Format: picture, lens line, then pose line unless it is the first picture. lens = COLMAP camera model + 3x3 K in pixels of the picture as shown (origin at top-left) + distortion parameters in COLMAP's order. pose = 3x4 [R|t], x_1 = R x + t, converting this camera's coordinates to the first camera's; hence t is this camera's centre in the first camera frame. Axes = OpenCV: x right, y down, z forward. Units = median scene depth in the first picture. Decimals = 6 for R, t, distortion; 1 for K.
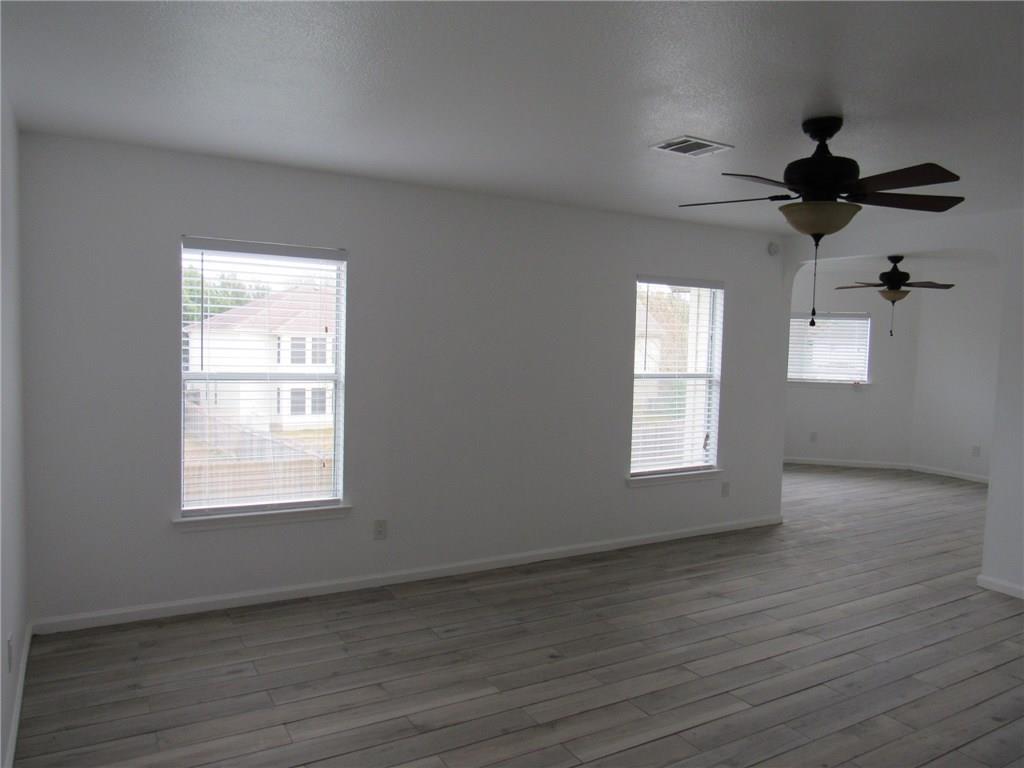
lens RADIAL K [[729.5, 0, 512.0], [0, 729.5, 384.0], [0, 0, 1]] dist [-0.007233, -0.003690]
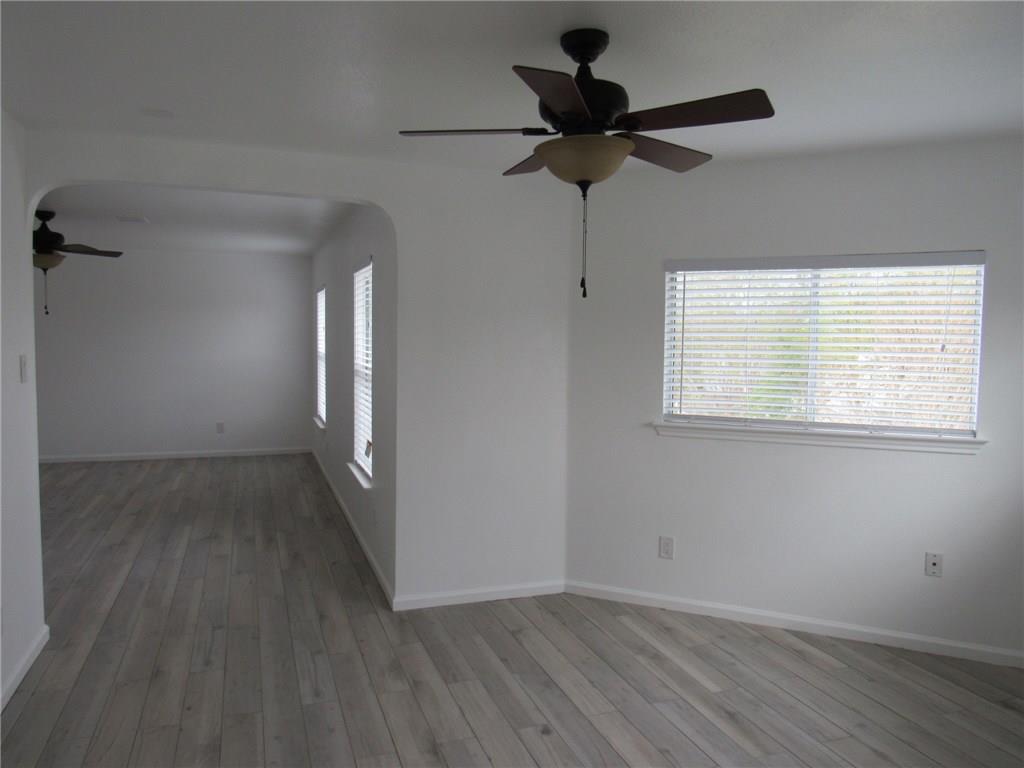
lens RADIAL K [[729.5, 0, 512.0], [0, 729.5, 384.0], [0, 0, 1]] dist [-0.007233, -0.003690]
pose [[-0.193972, 0.034709, -0.980393, 1.310045], [-0.080395, 0.995450, 0.051148, -0.066337], [0.977707, 0.088740, -0.190299, 1.625768]]
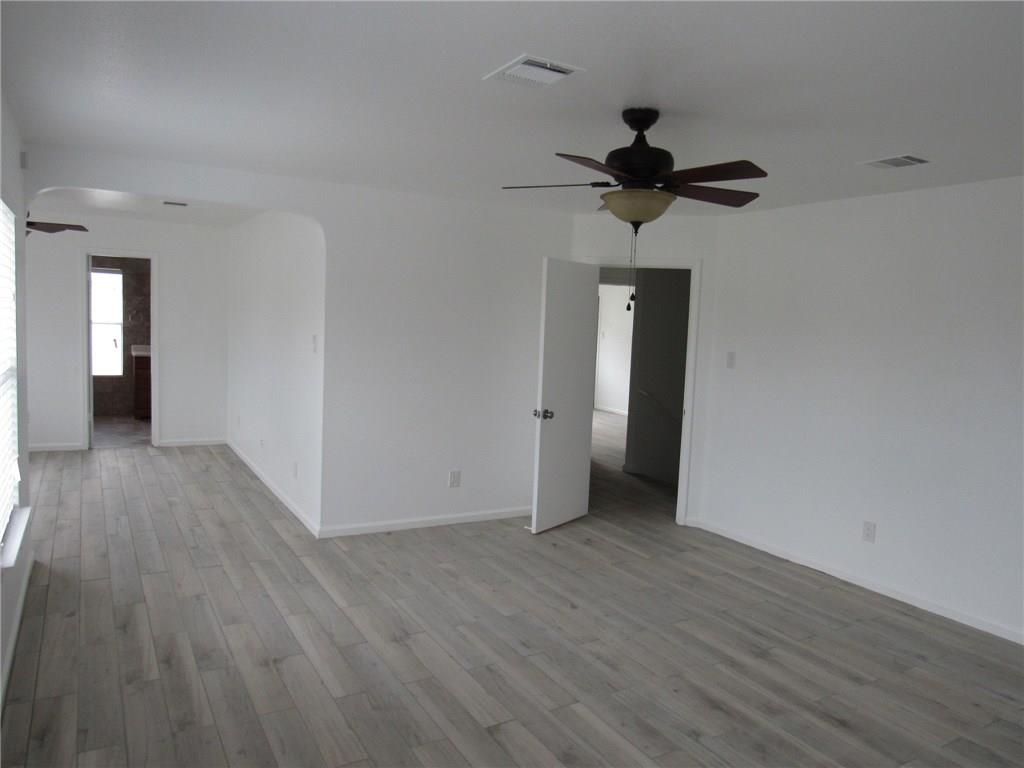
lens RADIAL K [[729.5, 0, 512.0], [0, 729.5, 384.0], [0, 0, 1]] dist [-0.007233, -0.003690]
pose [[0.016393, -0.119430, 0.992707, -0.400850], [0.018591, 0.992706, 0.119122, -0.072885], [-0.999693, 0.016503, 0.018494, 0.703380]]
